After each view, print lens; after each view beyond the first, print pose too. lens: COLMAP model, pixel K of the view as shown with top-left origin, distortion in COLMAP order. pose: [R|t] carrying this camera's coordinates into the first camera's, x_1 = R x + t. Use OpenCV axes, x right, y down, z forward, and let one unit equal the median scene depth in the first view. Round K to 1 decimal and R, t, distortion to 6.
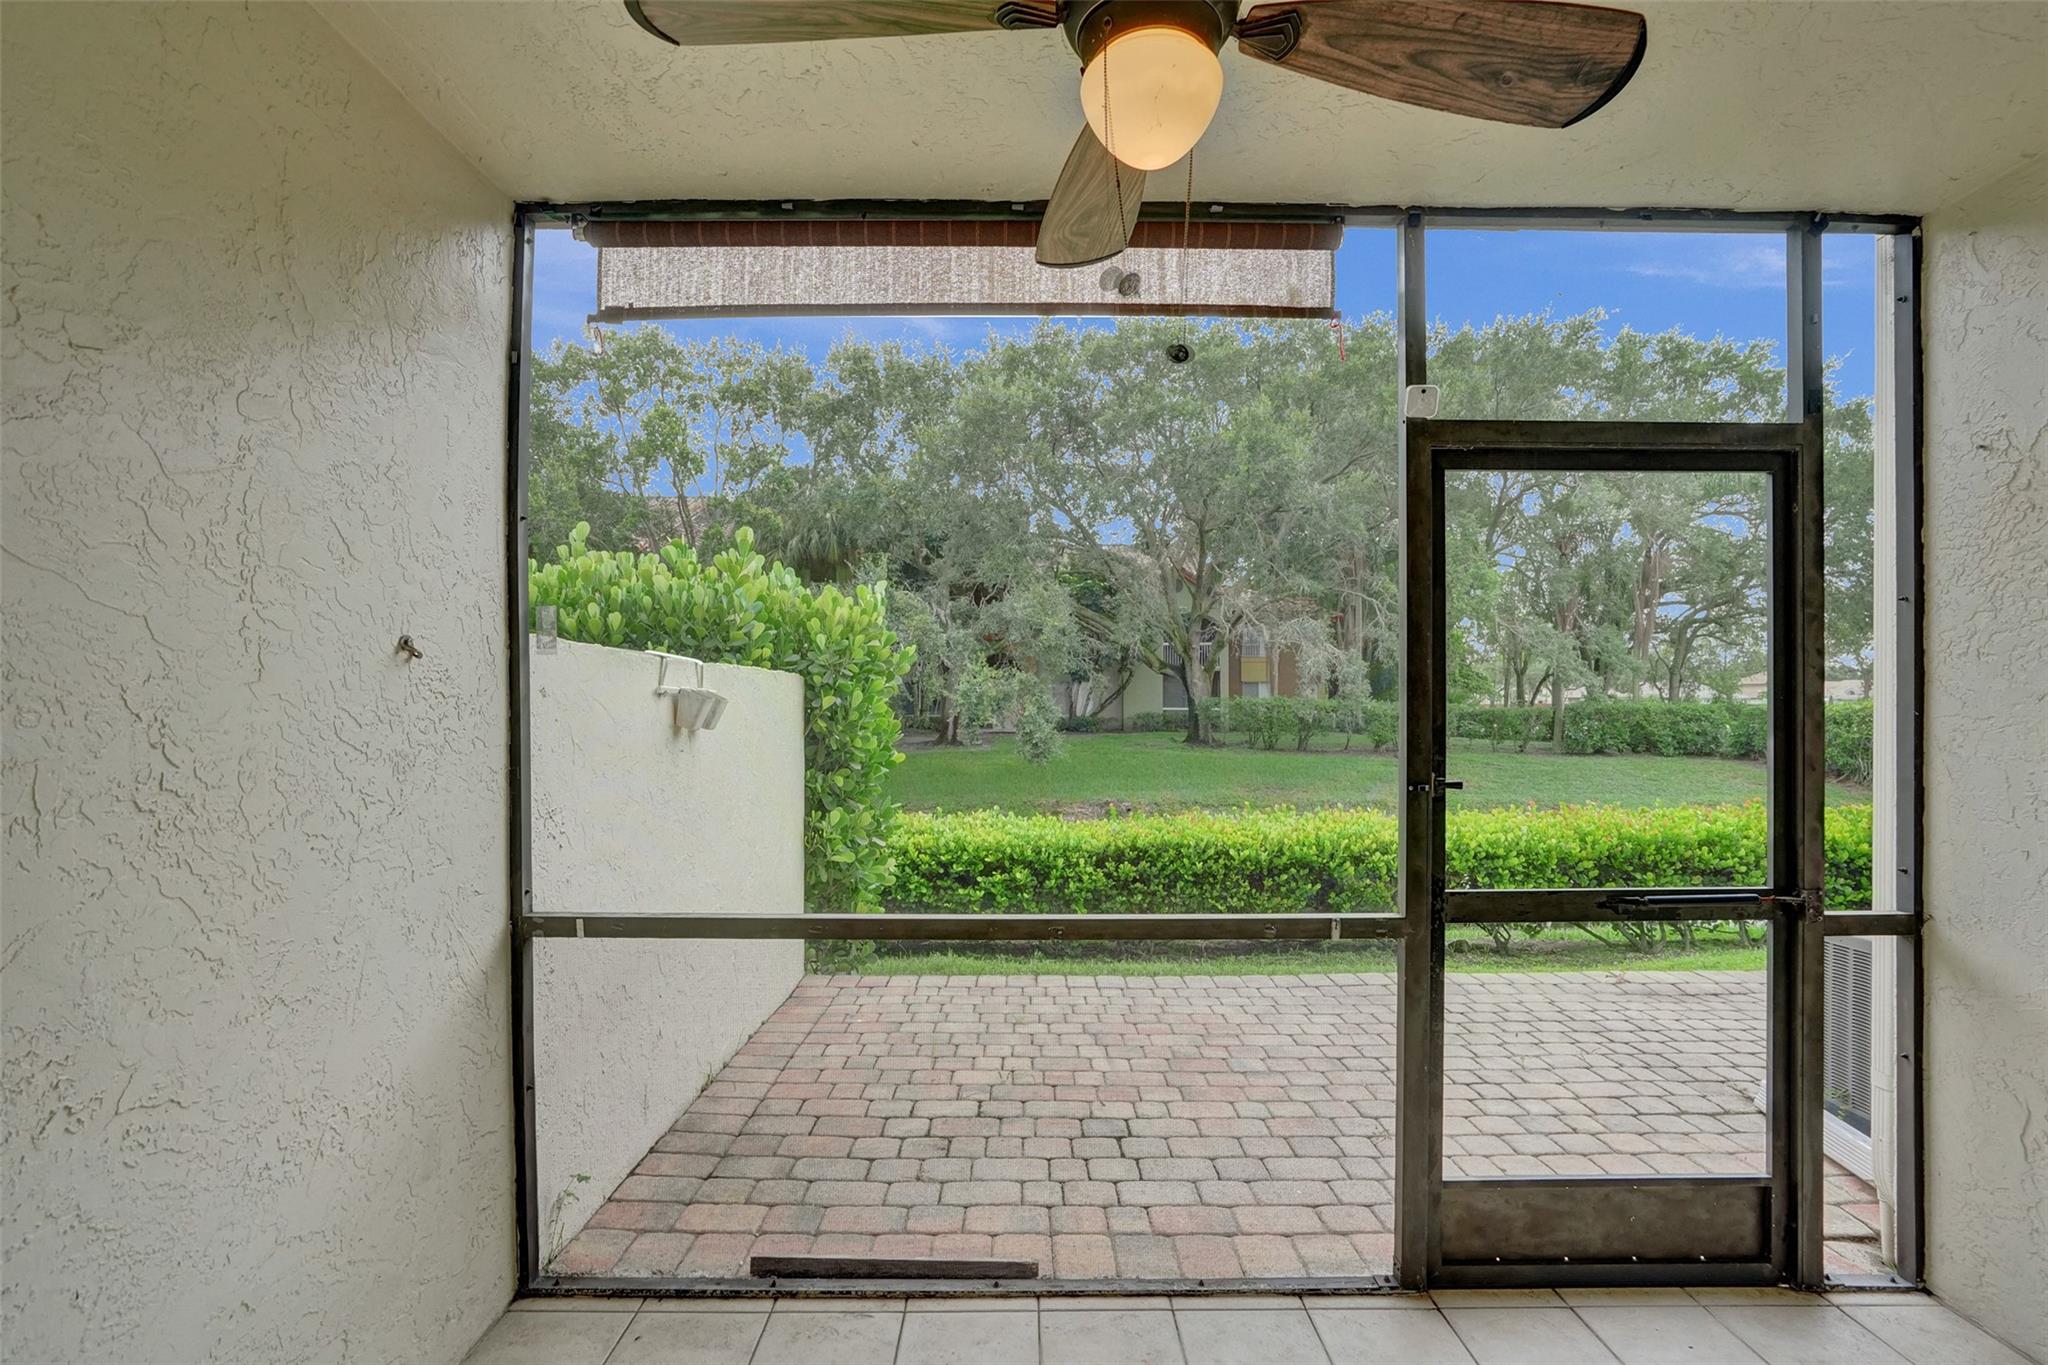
lens RADIAL K [[996.1, 0, 1030.1], [0, 996.1, 711.9], [0, 0, 1]] dist [-0.057626, 0.032325]
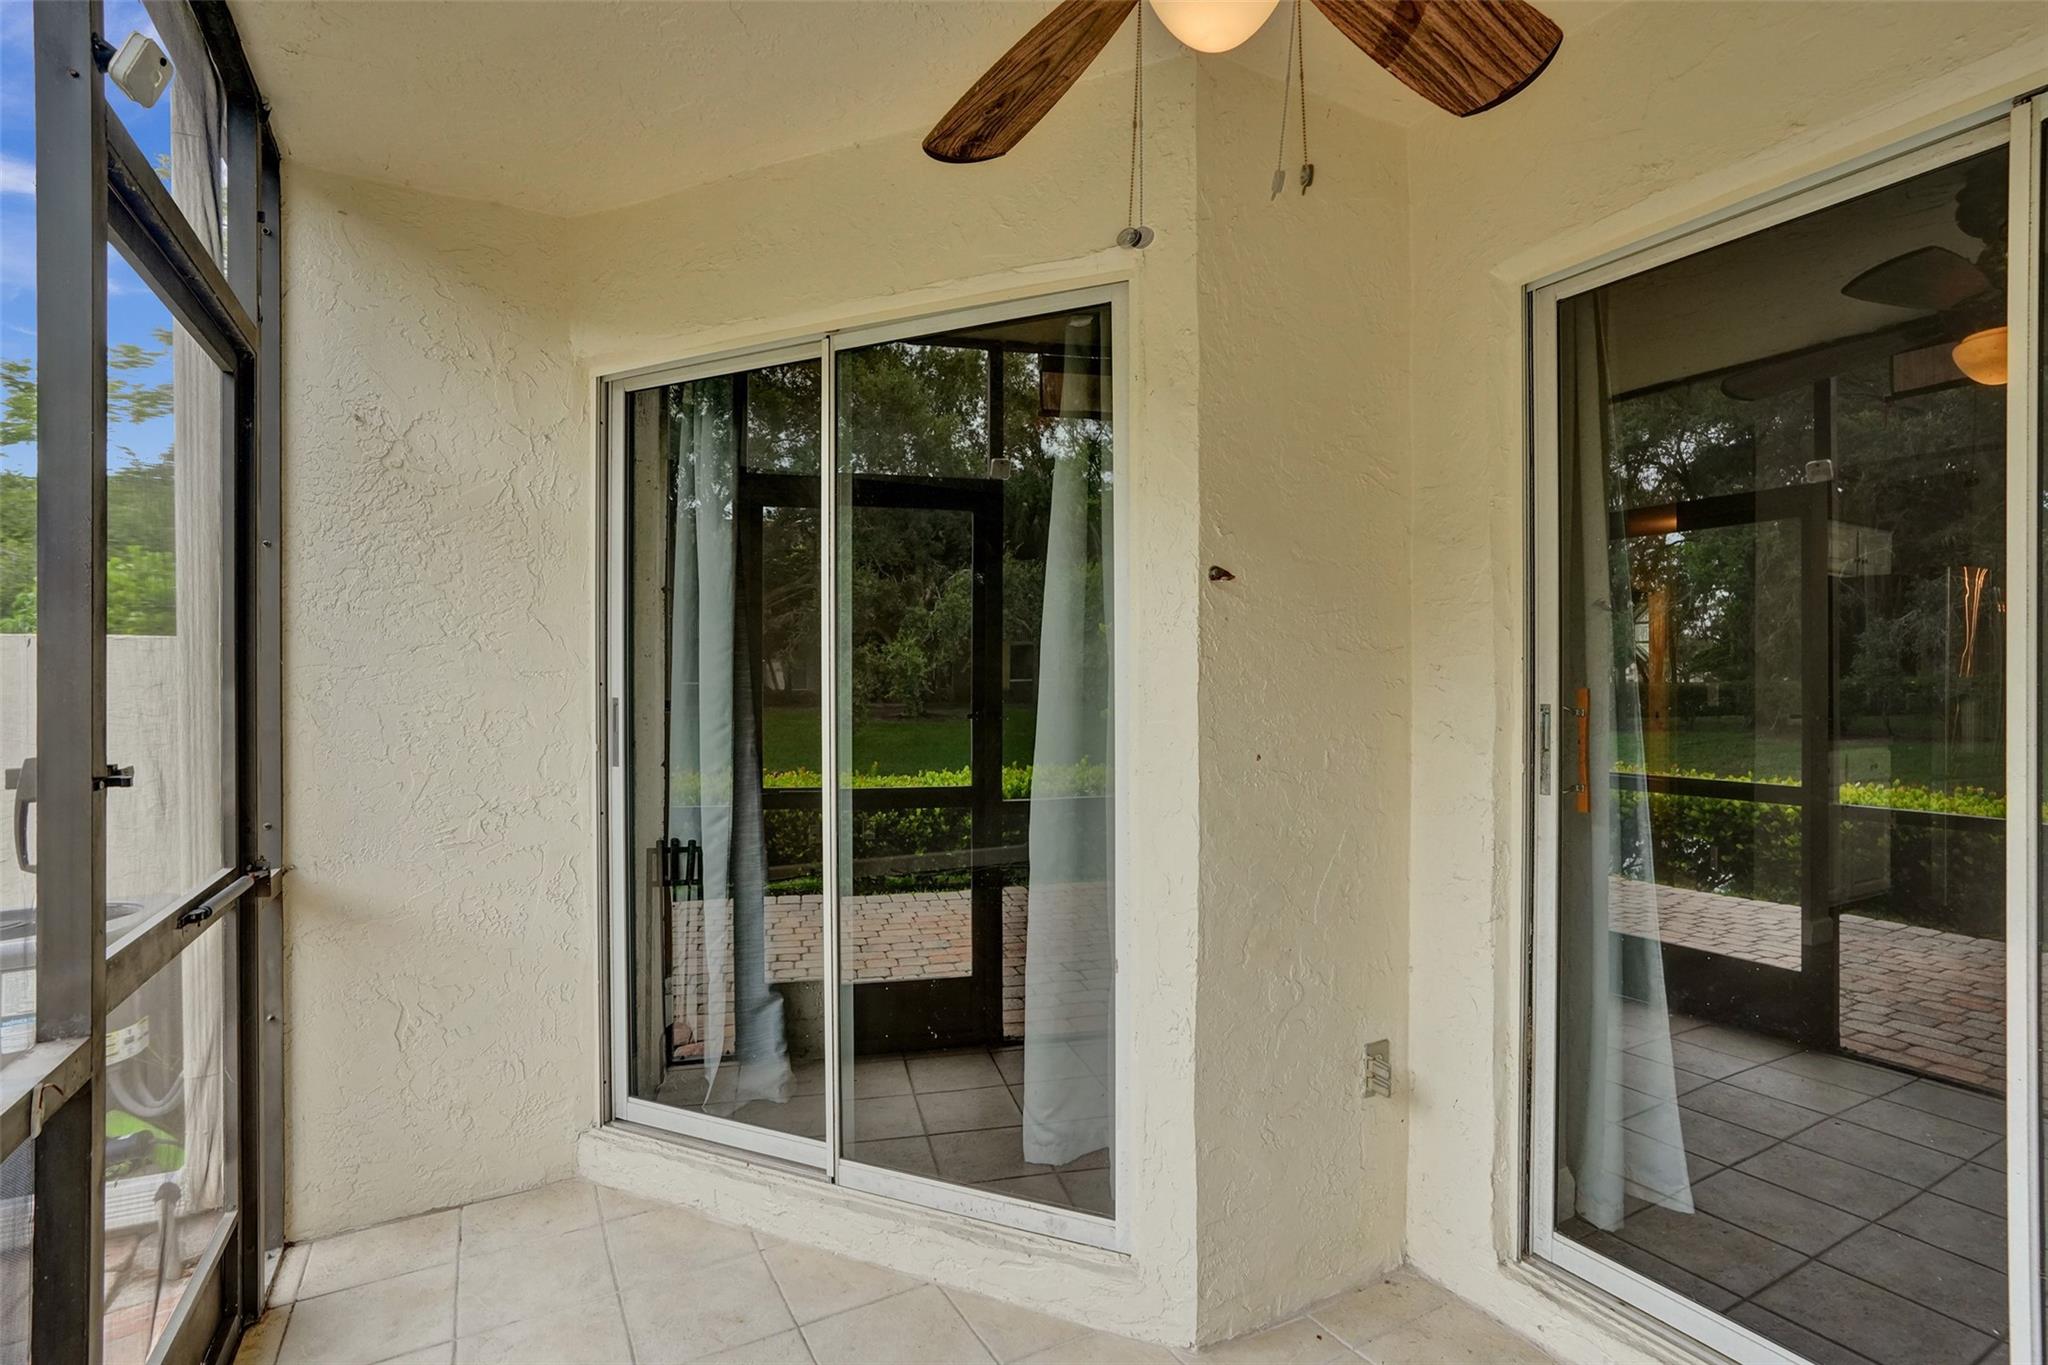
lens RADIAL K [[993.4, 0, 1027.2], [0, 993.4, 664.8], [0, 0, 1]] dist [-0.056738, 0.032233]
pose [[-0.471829, 0.000574, 0.881690, -0.087217], [0.002203, 0.999997, 0.000527, 0.001318], [-0.881687, 0.002191, -0.471829, 0.225996]]
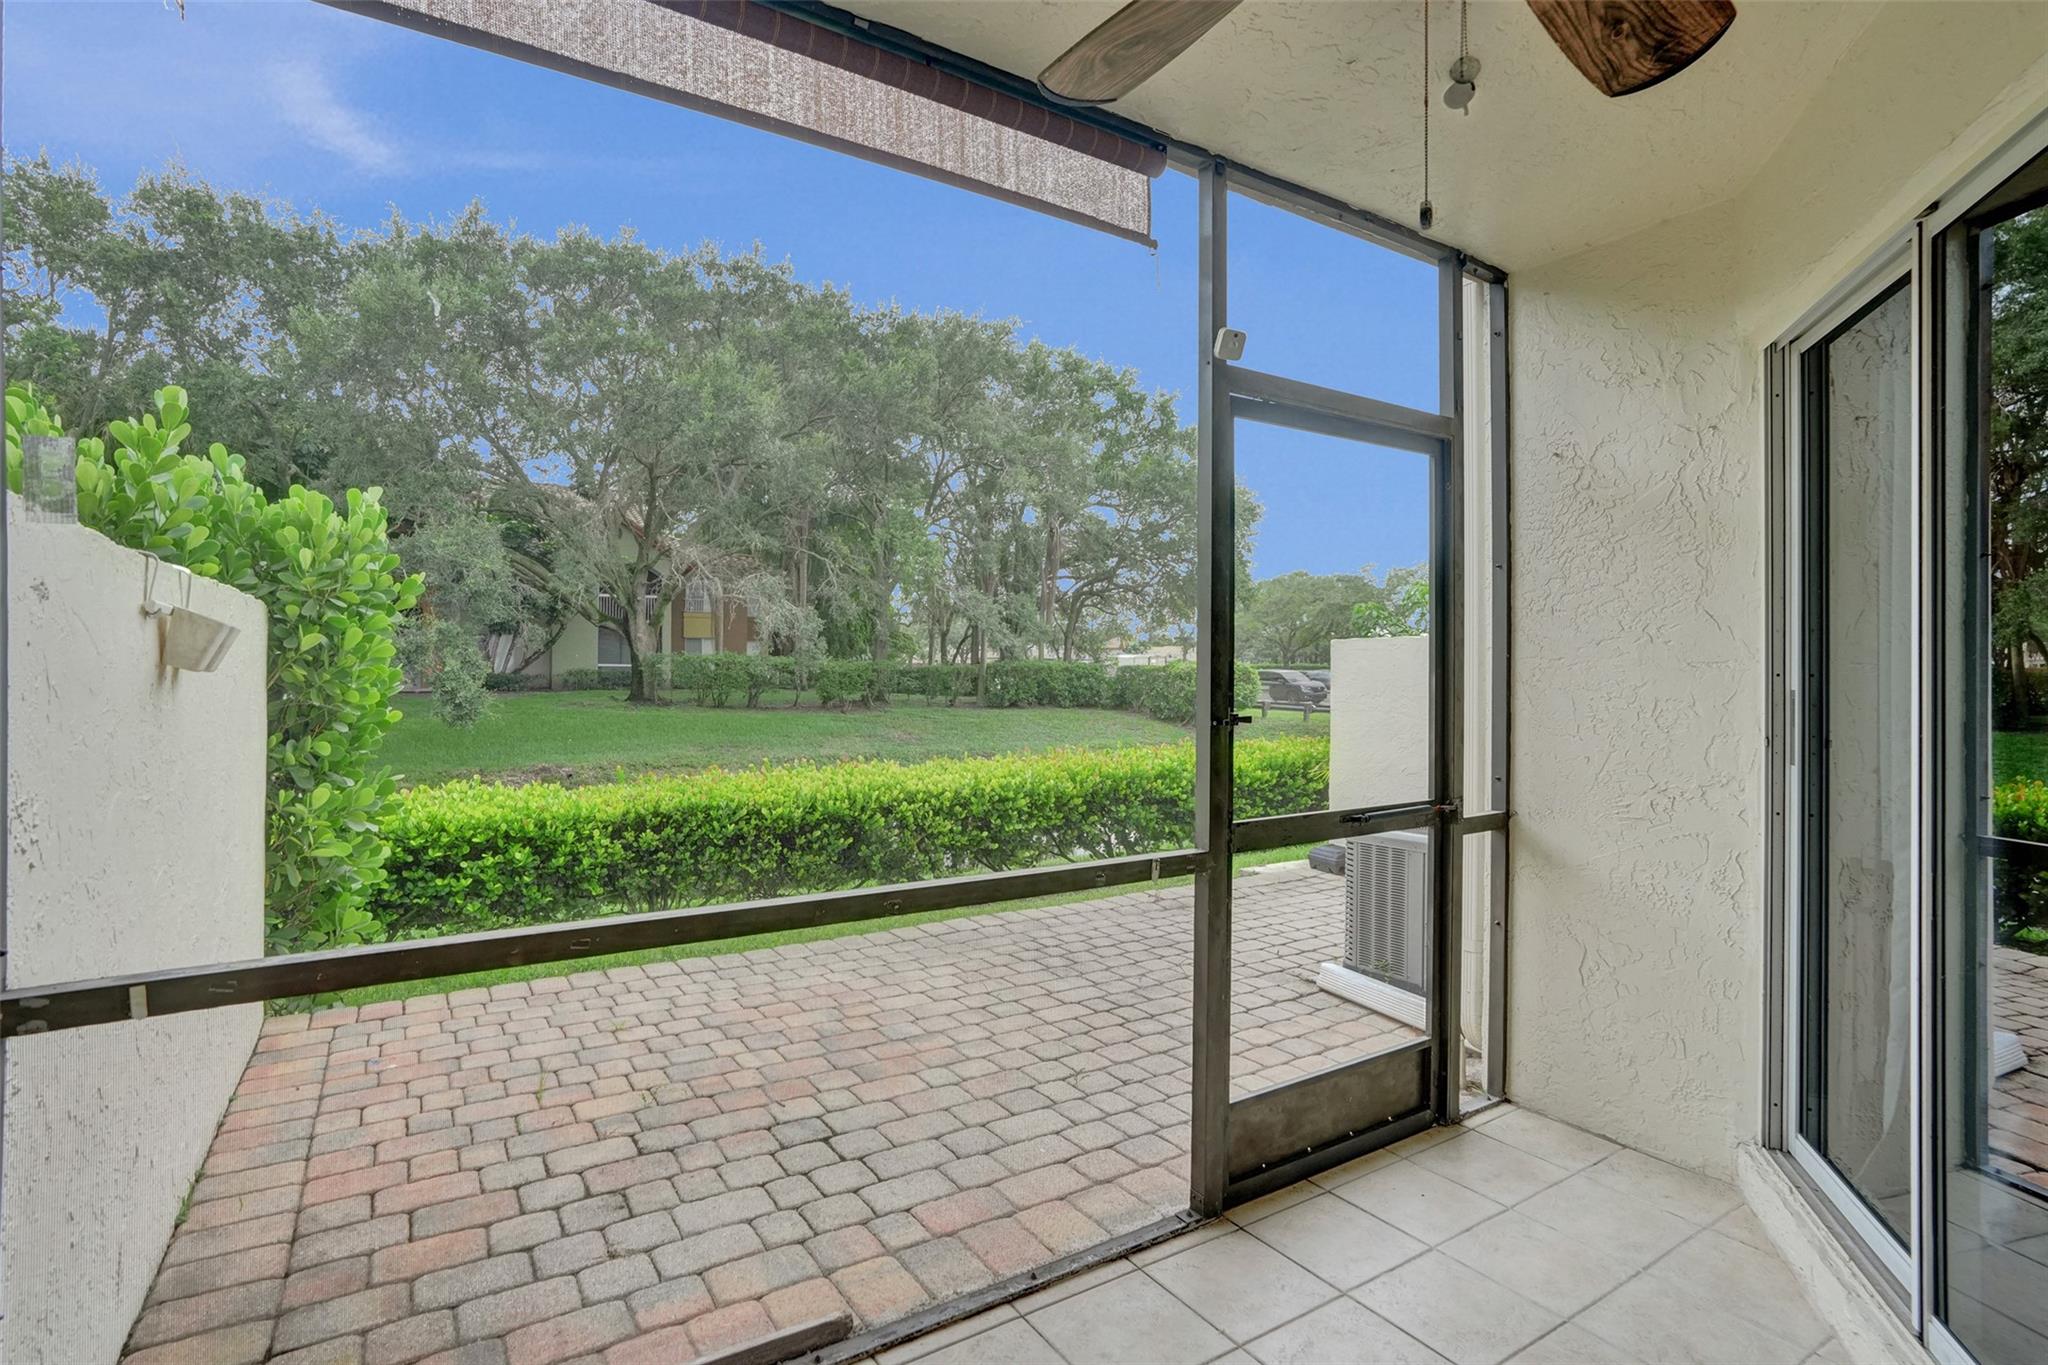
lens RADIAL K [[993.4, 0, 1027.2], [0, 993.4, 664.8], [0, 0, 1]] dist [-0.056738, 0.032233]
pose [[0.845412, 0.005969, 0.534081, -0.090641], [-0.002950, 0.999974, -0.006506, 0.006791], [-0.534106, 0.003925, 0.845408, 0.068197]]
